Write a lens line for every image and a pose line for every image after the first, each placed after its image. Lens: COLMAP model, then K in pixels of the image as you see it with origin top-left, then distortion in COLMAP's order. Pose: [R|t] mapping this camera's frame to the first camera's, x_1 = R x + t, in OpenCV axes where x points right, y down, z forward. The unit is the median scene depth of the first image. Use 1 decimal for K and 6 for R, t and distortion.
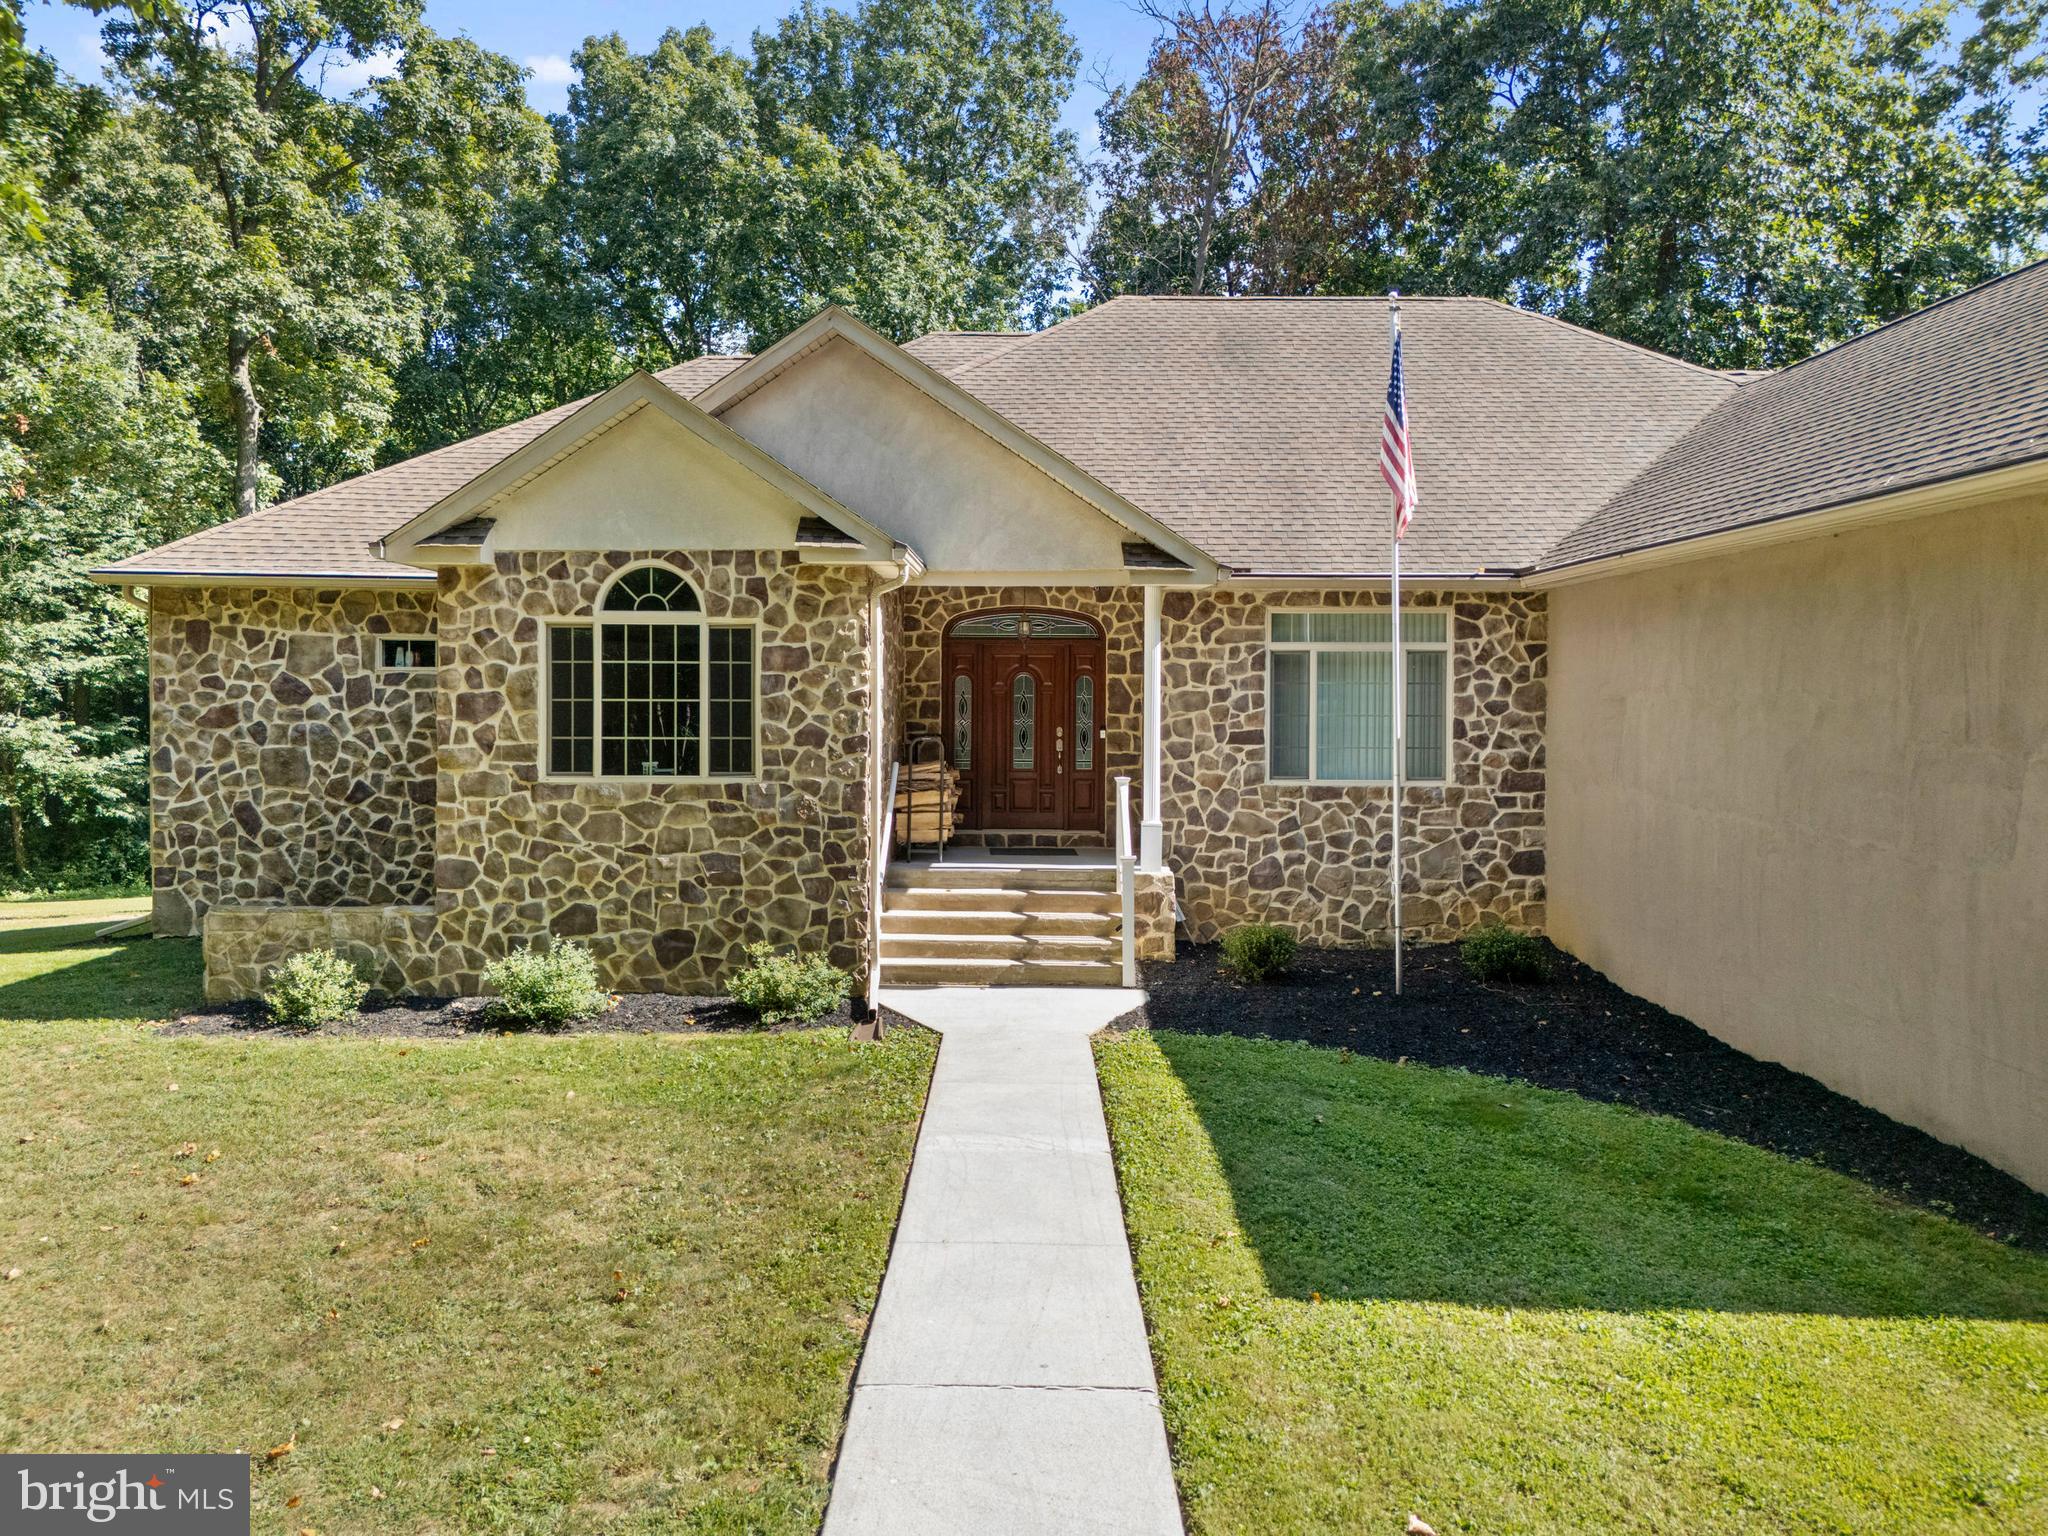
lens RADIAL K [[1509.9, 0, 1019.5], [0, 1509.9, 776.2], [0, 0, 1]] dist [0.055405, -0.047673]
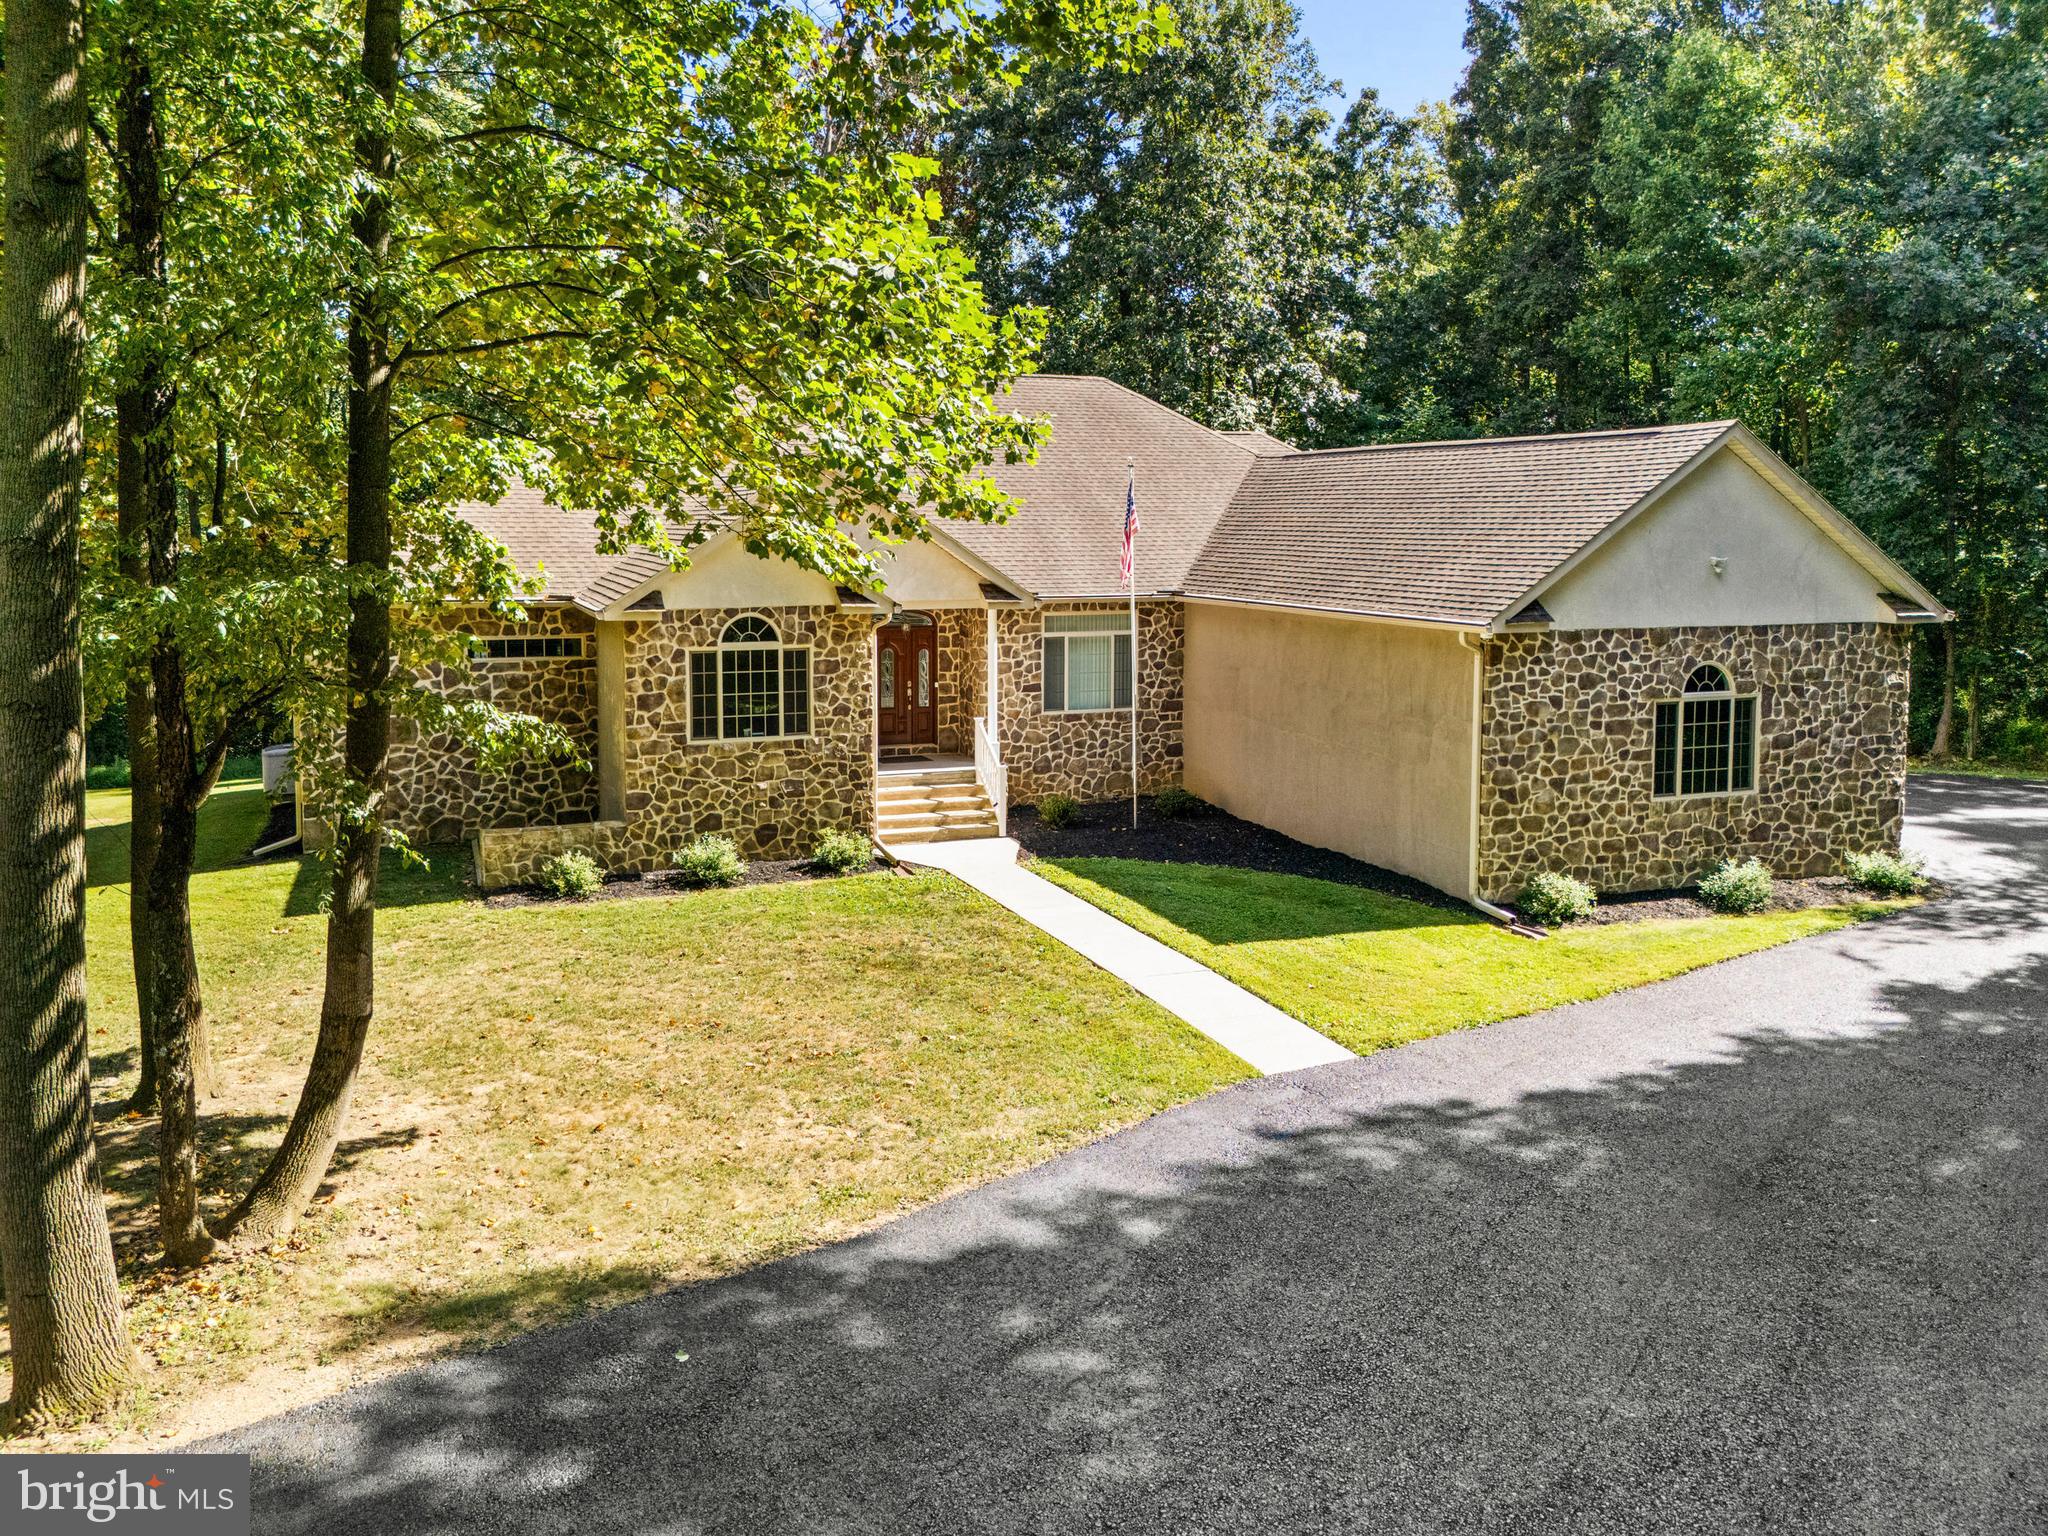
lens RADIAL K [[1509.9, 0, 1019.5], [0, 1509.9, 776.2], [0, 0, 1]] dist [0.055405, -0.047673]
pose [[0.927744, -0.063540, 0.367769, -0.594923], [0.021622, 0.992897, 0.117000, -0.150714], [-0.372591, -0.100594, 0.922528, -0.706278]]
